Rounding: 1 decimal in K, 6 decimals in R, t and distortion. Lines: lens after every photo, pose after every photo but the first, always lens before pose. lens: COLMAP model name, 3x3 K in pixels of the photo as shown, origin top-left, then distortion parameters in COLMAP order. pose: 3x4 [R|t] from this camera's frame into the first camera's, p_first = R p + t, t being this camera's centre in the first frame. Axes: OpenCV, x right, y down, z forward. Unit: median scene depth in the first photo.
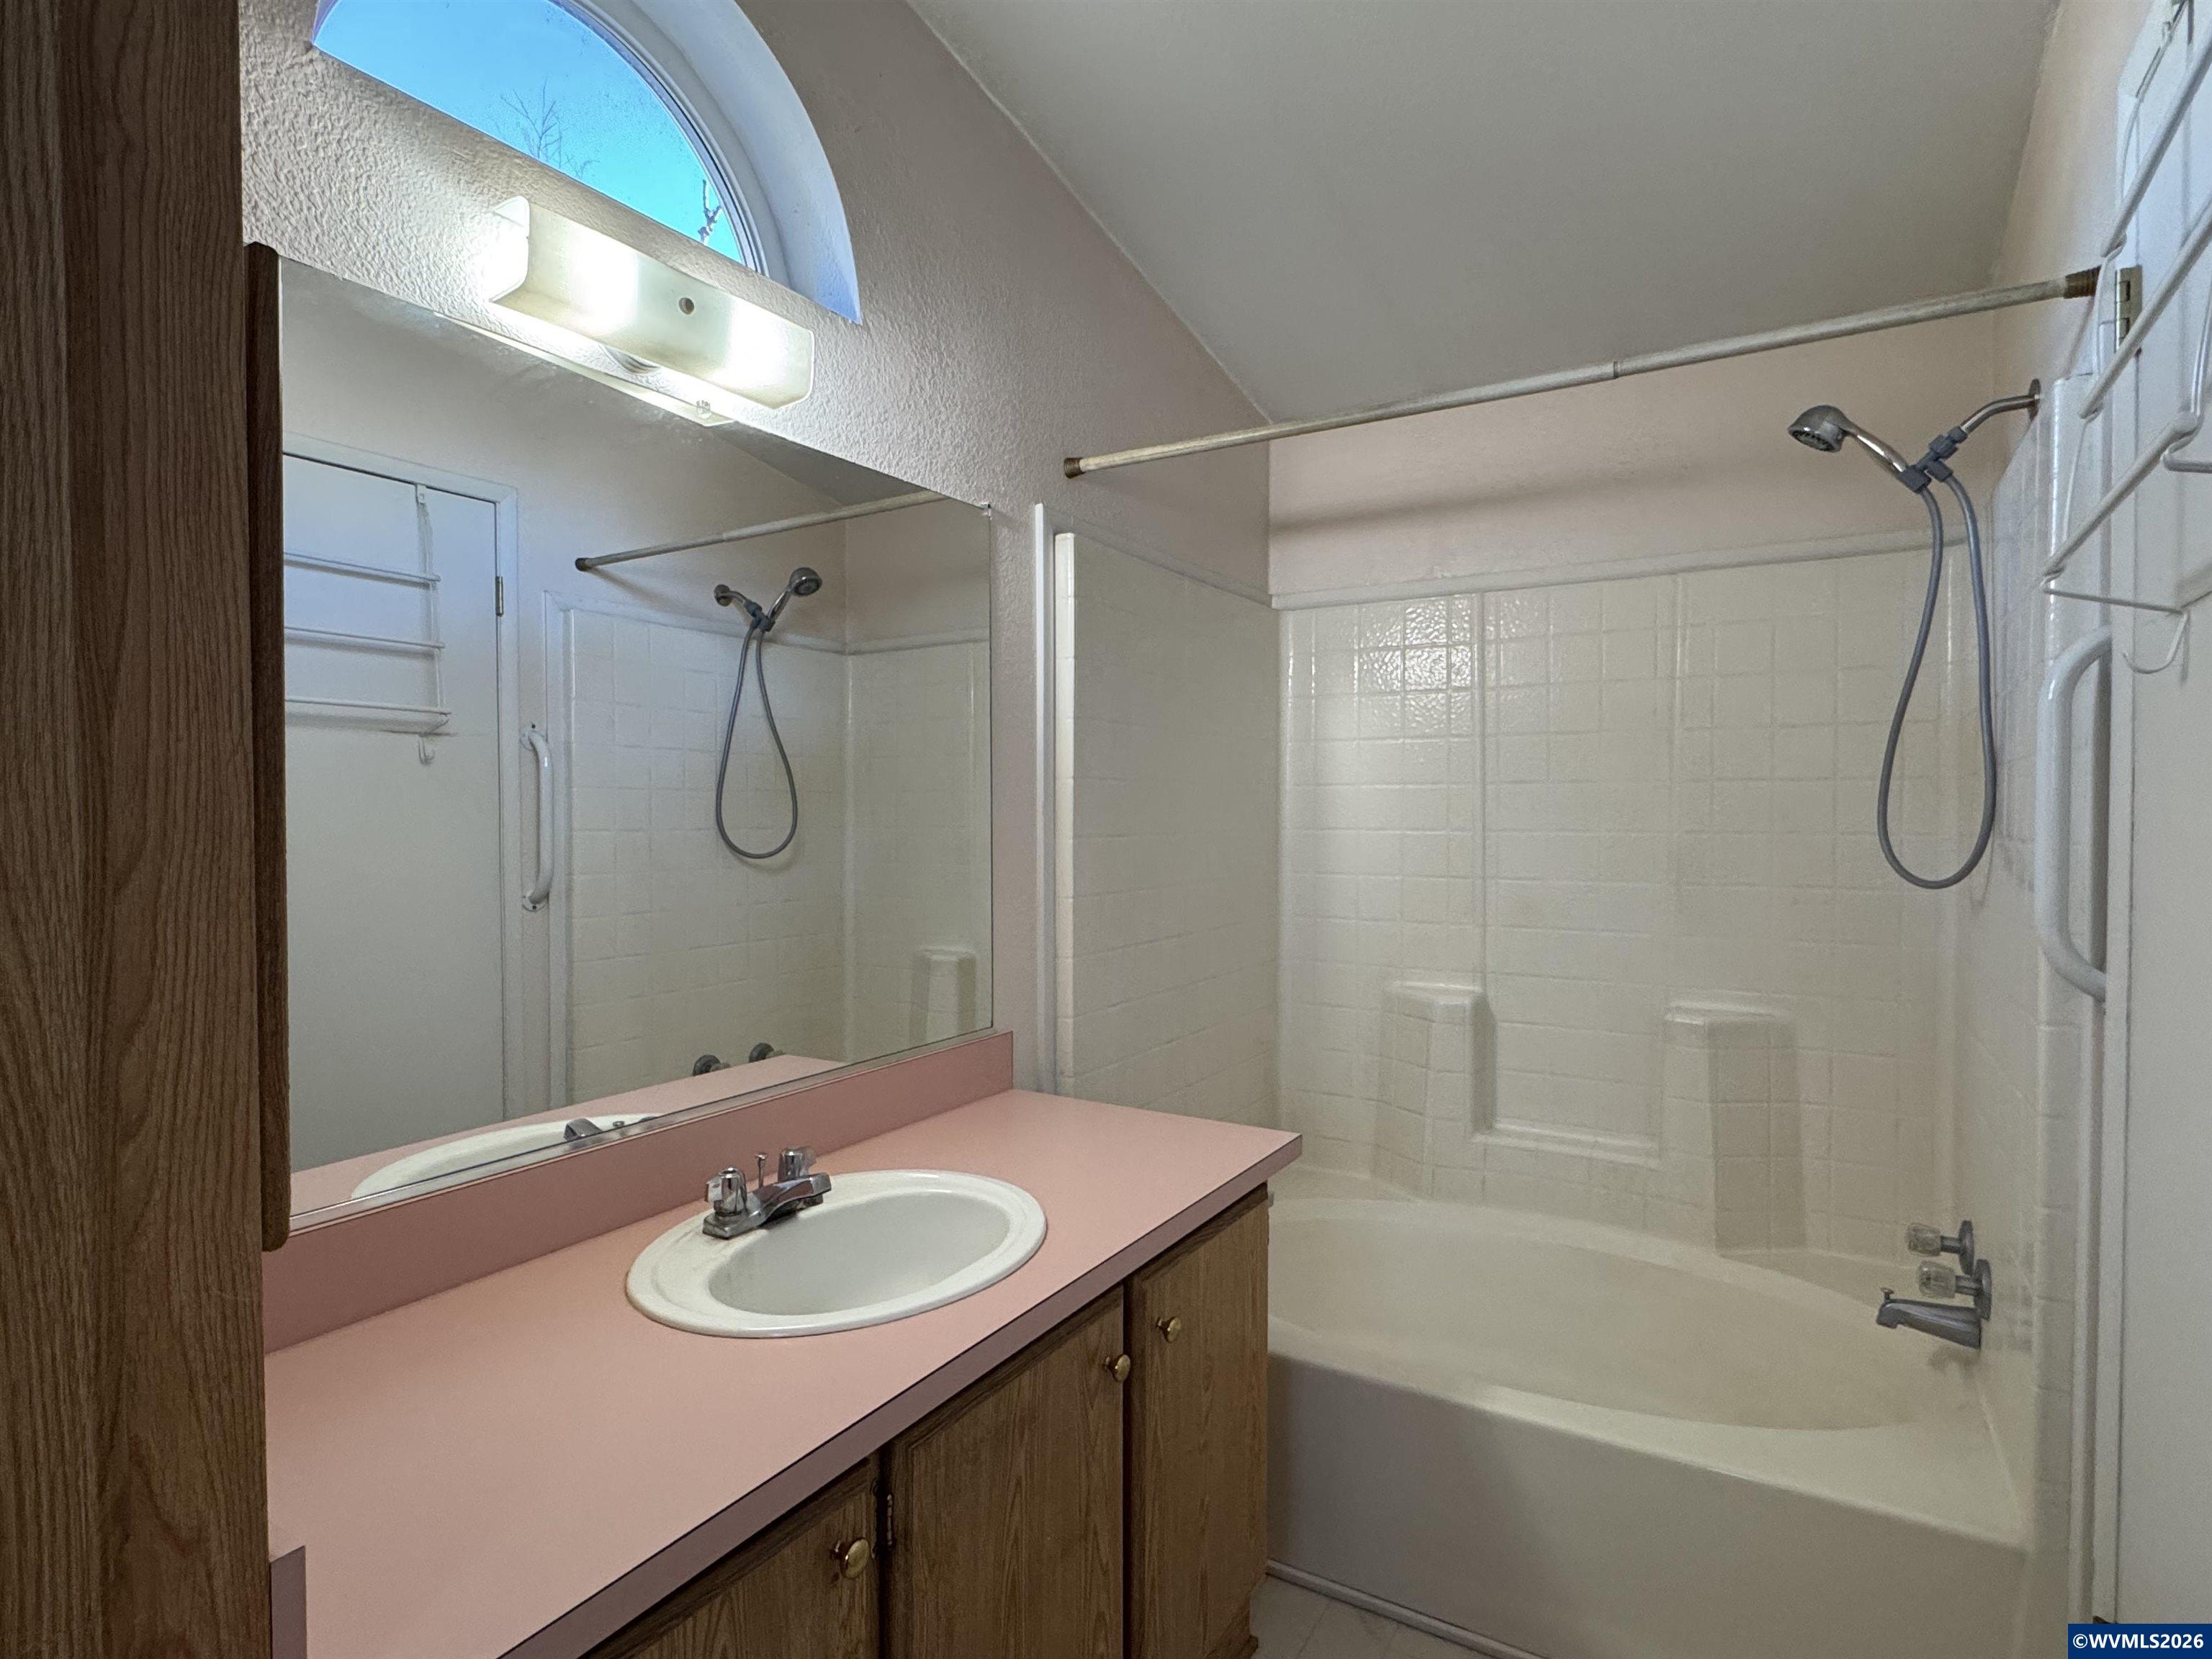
lens RADIAL K [[1170.7, 0, 1105.3], [0, 1170.7, 832.1], [0, 0, 1]] dist [-0.003030, 0.000631]
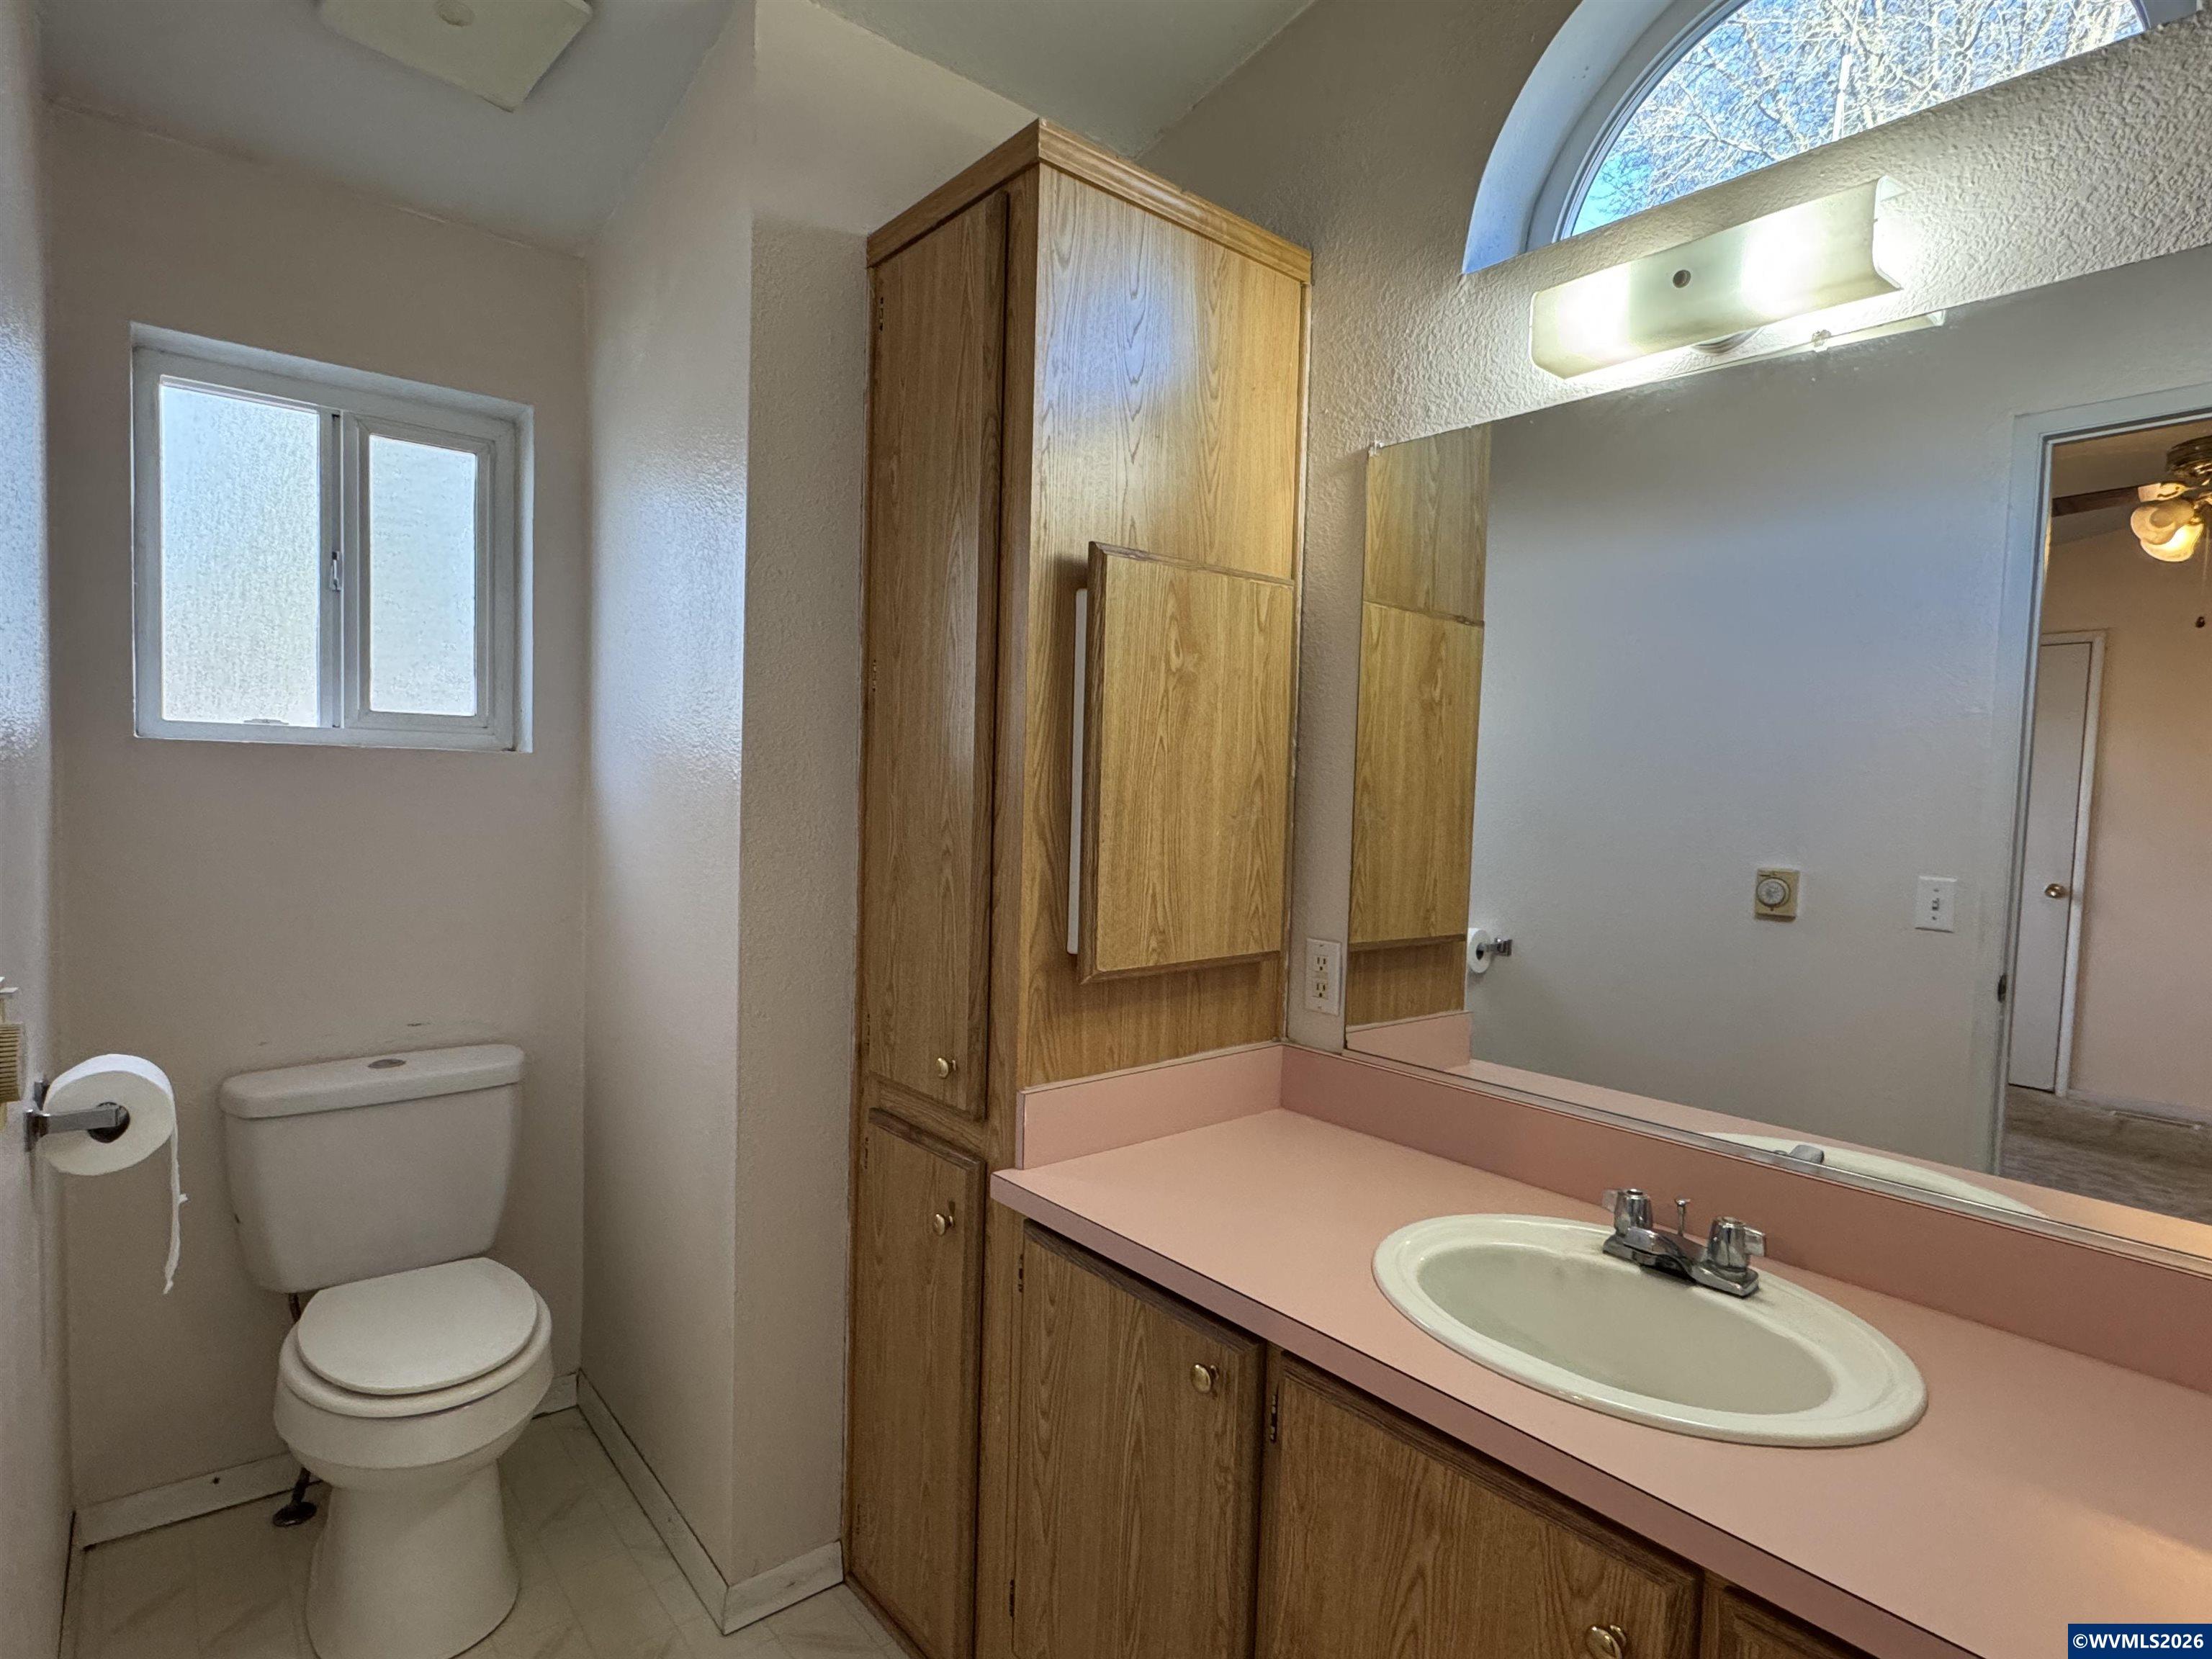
lens RADIAL K [[1170.7, 0, 1106.9], [0, 1170.7, 831.6], [0, 0, 1]] dist [-0.003030, 0.000631]
pose [[-0.331945, 0.036849, -0.942579, 0.684700], [-0.049623, 0.997171, 0.056459, -0.031707], [0.941993, 0.065515, -0.329178, 0.869611]]
